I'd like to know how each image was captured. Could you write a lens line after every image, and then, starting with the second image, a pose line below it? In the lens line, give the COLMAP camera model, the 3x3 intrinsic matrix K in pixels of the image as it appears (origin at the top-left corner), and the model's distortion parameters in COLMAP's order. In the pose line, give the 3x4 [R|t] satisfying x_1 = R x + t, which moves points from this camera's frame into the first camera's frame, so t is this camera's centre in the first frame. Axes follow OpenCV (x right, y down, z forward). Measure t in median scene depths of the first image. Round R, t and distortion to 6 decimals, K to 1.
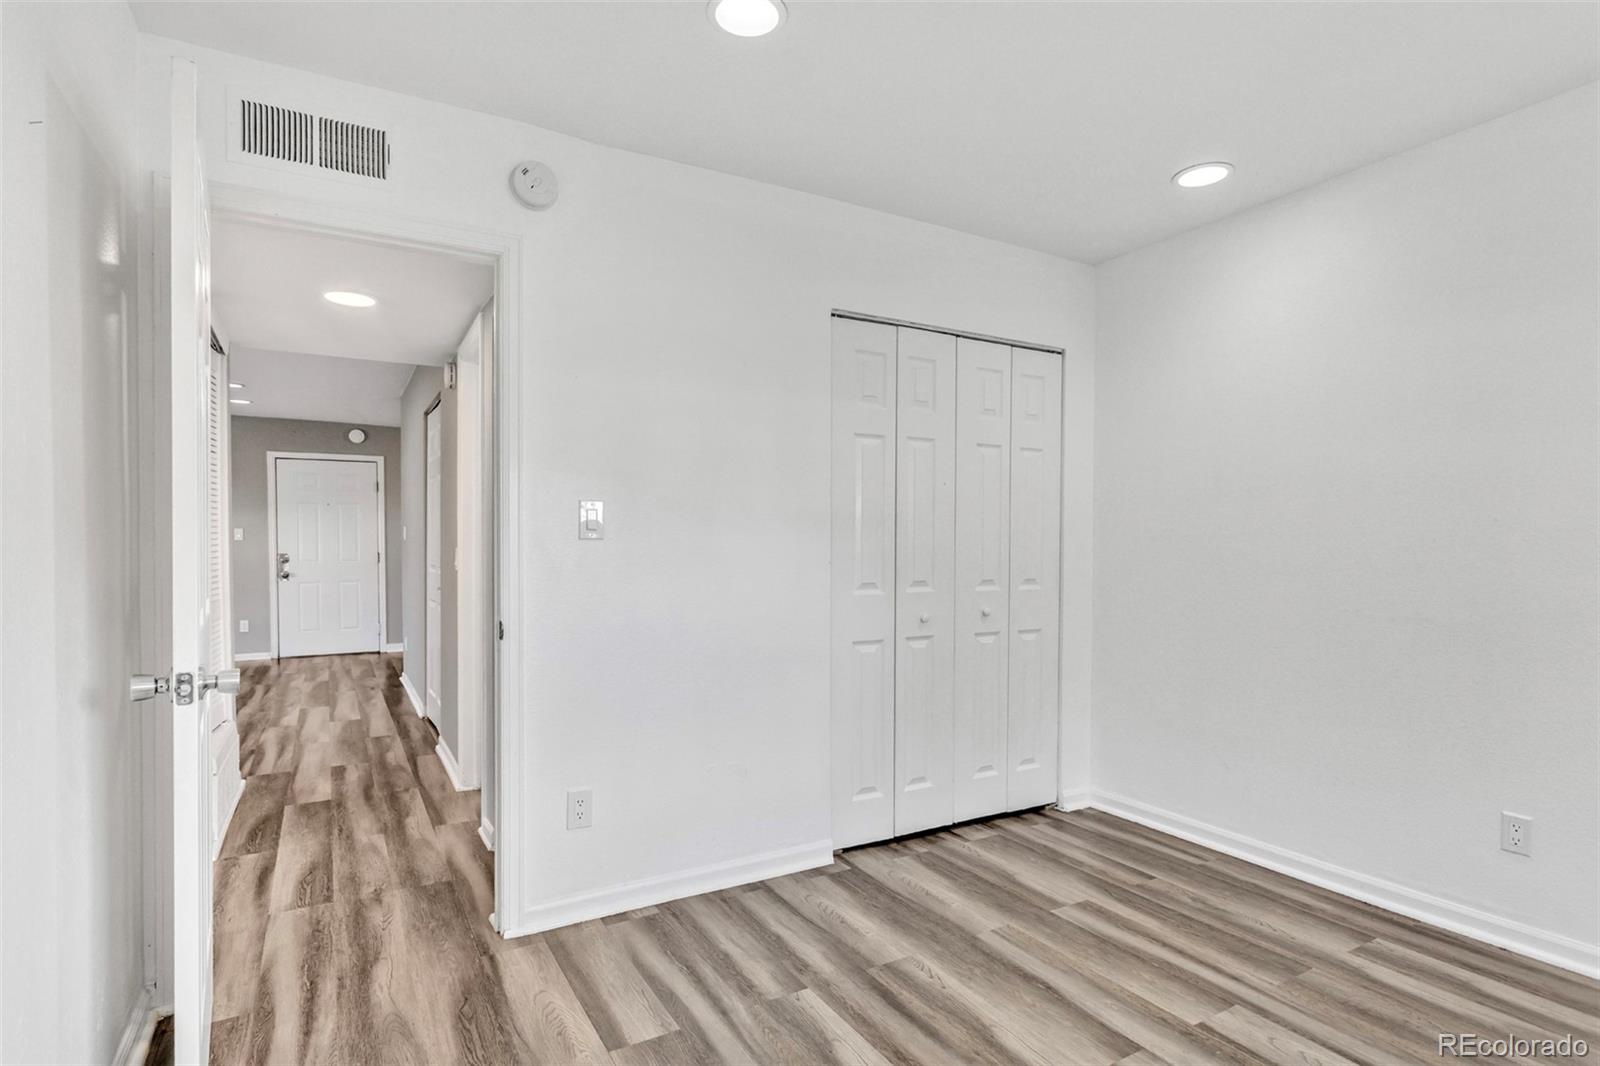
lens RADIAL K [[815.5, 0, 792.9], [0, 815.5, 544.5], [0, 0, 1]] dist [-0.000058, 0.004819]
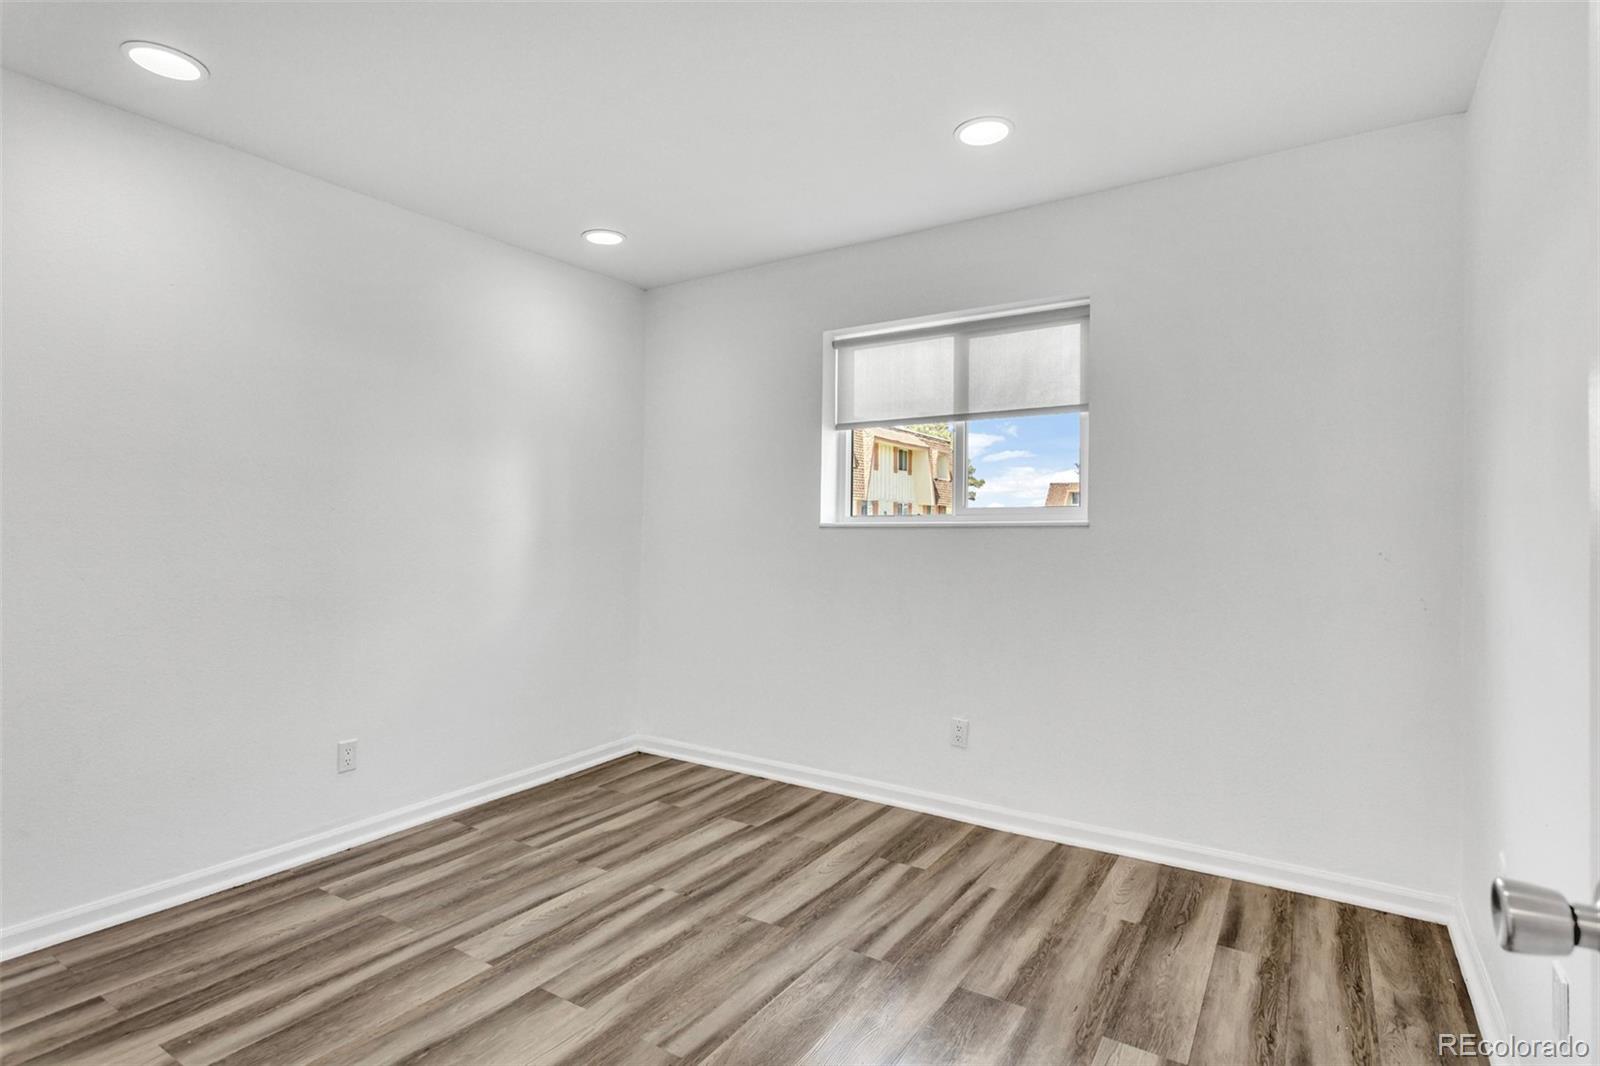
lens RADIAL K [[815.5, 0, 791.7], [0, 815.5, 531.7], [0, 0, 1]] dist [-0.000058, 0.004819]
pose [[-0.461176, 0.003487, 0.887302, -0.567092], [-0.005284, 0.999964, -0.006676, 0.008278], [-0.887293, -0.007768, -0.461140, 0.975952]]
